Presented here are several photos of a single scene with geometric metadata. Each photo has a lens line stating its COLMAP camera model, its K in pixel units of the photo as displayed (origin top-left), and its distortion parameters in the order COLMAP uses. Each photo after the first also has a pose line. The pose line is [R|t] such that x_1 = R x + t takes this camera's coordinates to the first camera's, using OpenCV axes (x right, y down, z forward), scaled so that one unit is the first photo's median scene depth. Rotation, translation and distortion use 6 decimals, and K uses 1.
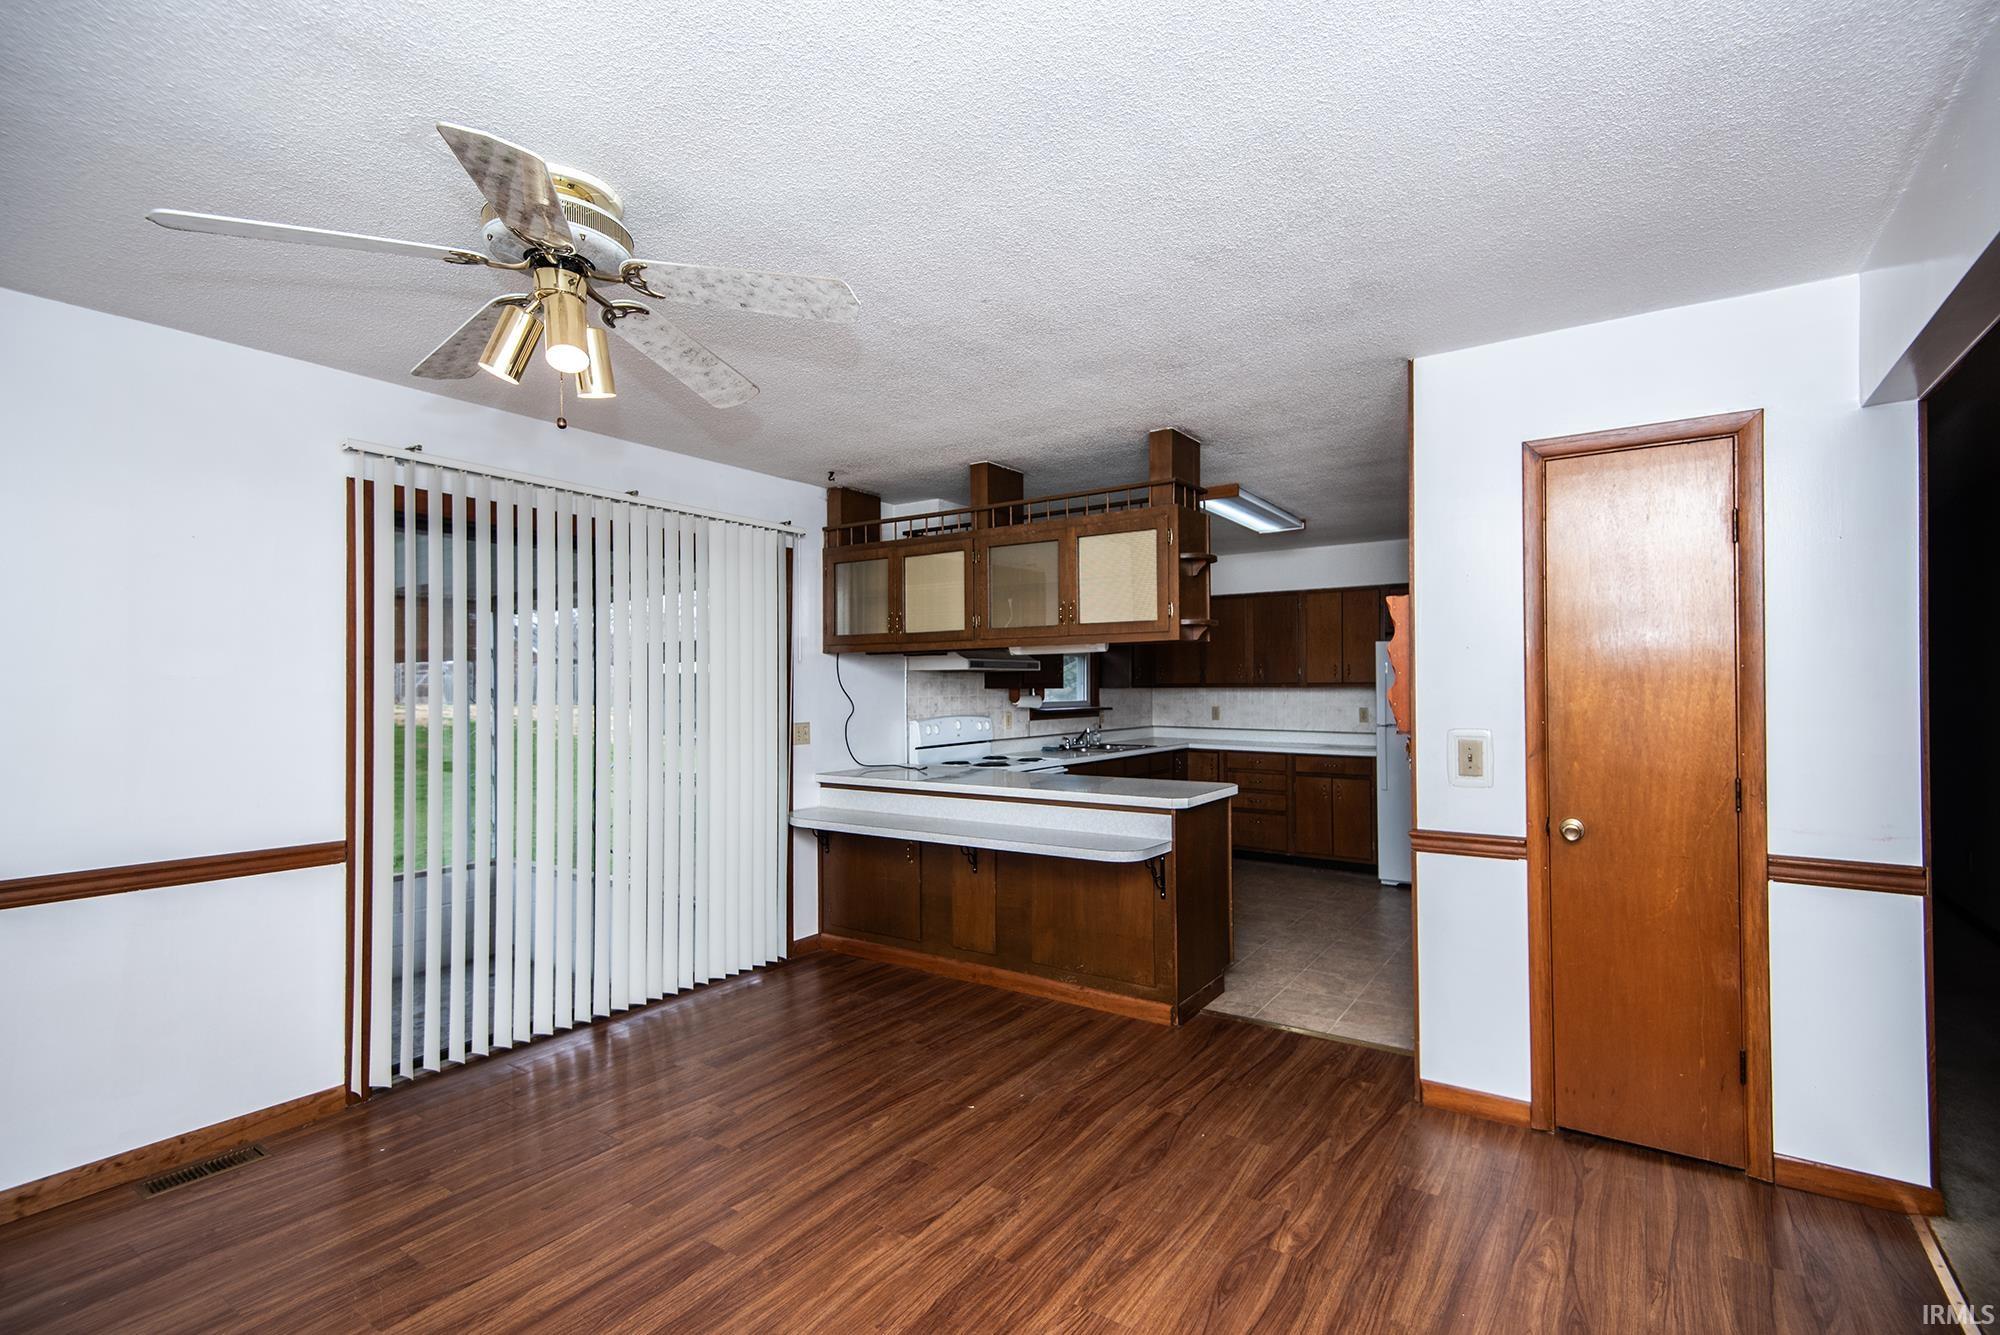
lens RADIAL K [[930.7, 0, 1000.0], [0, 930.7, 667.5], [0, 0, 1]] dist [0.021505, -0.000665]
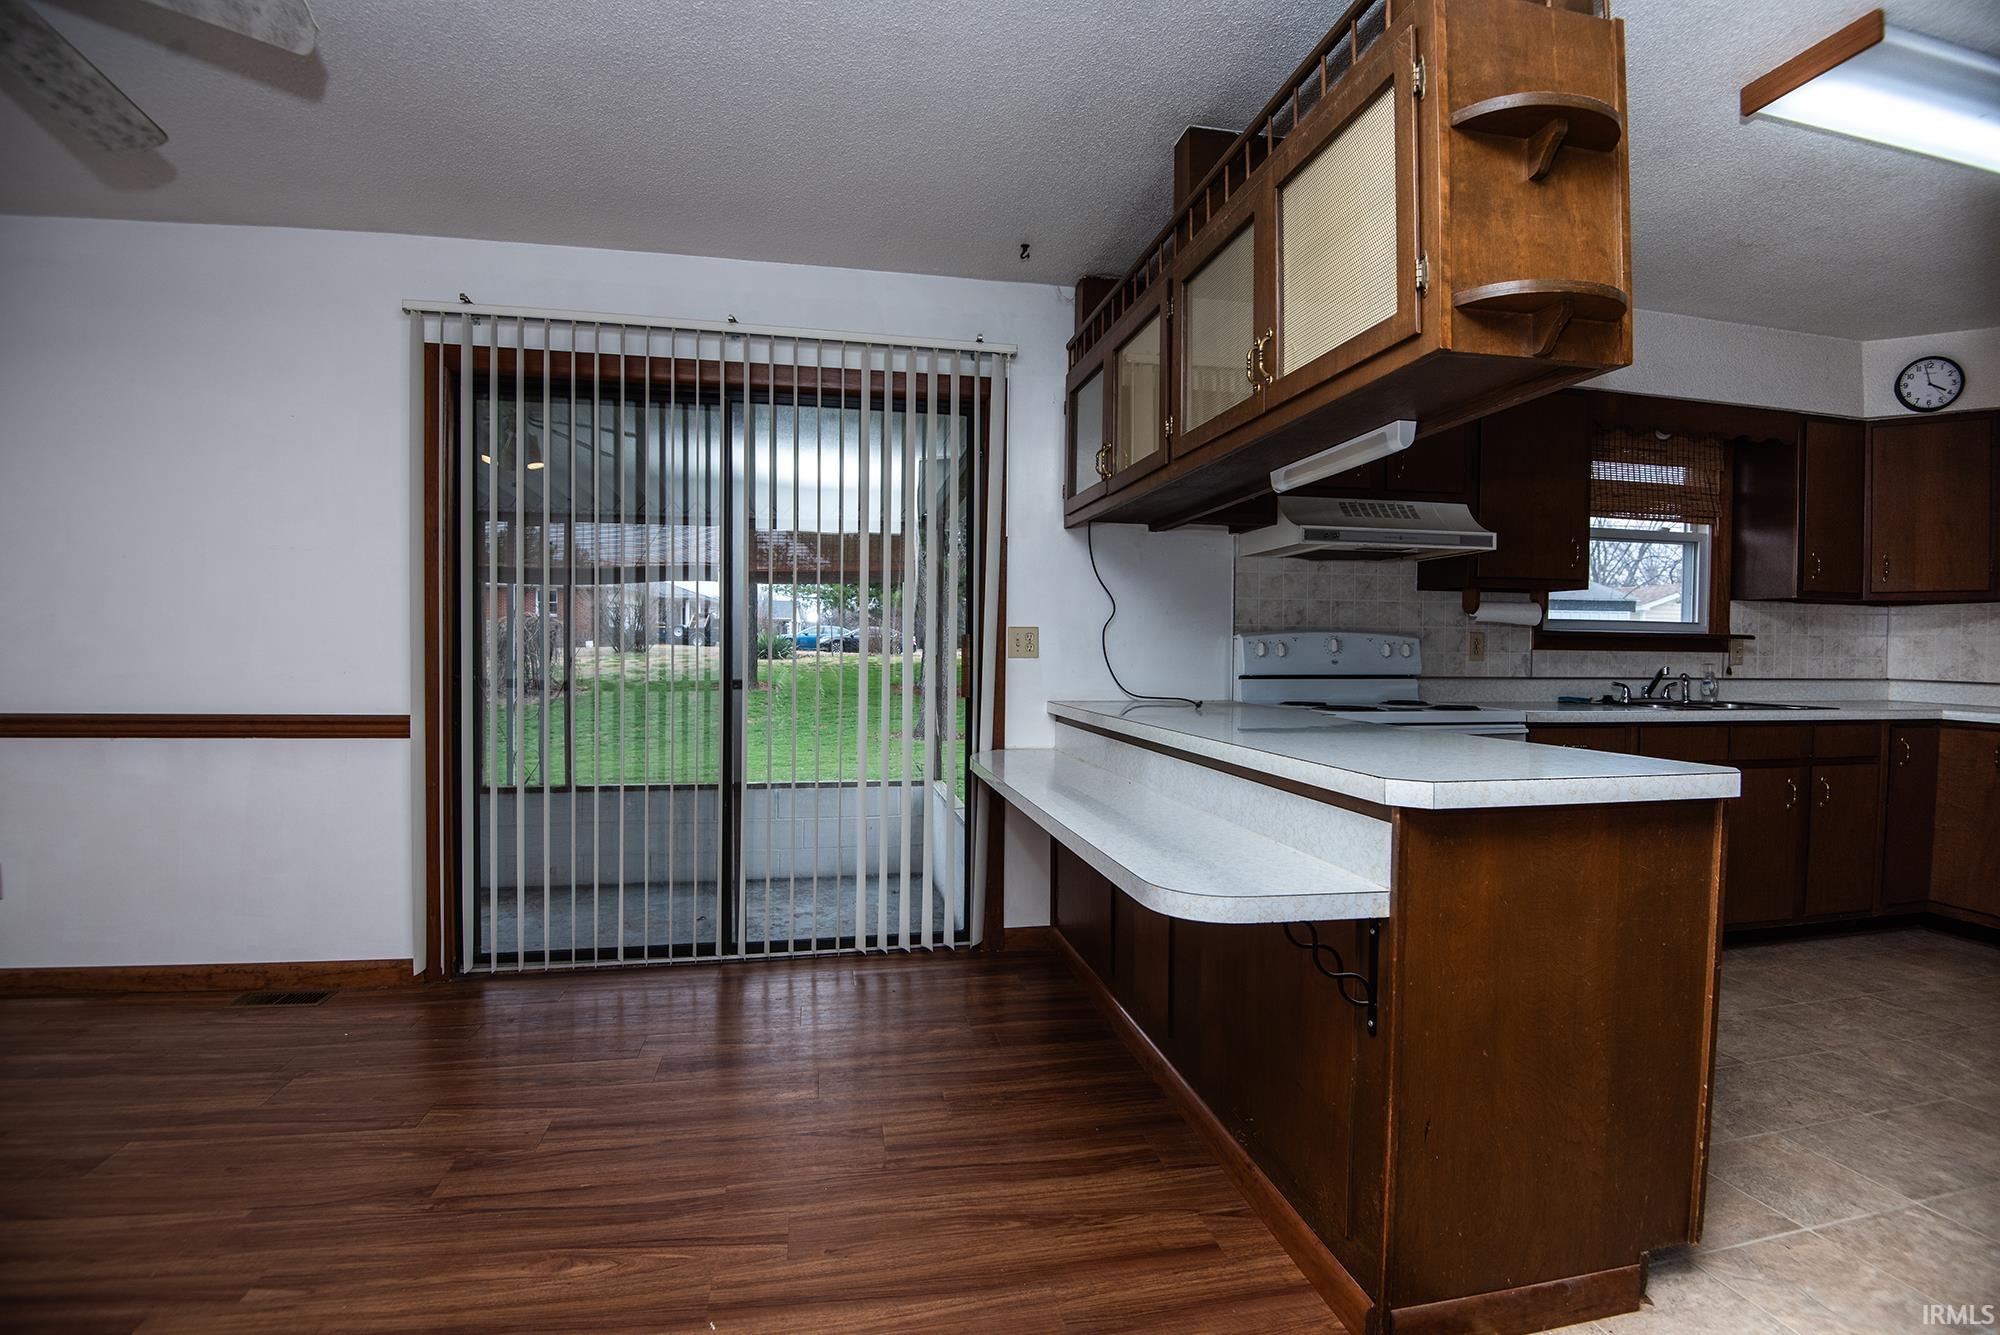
lens RADIAL K [[905.4, 0, 1000.0], [0, 905.4, 667.5], [0, 0, 1]] dist [-0.040618, -0.001011]
pose [[0.713374, 0.024360, -0.700360, 0.431238], [0.000622, 0.999373, 0.035393, 0.111960], [0.700783, -0.025684, 0.712912, 0.849133]]
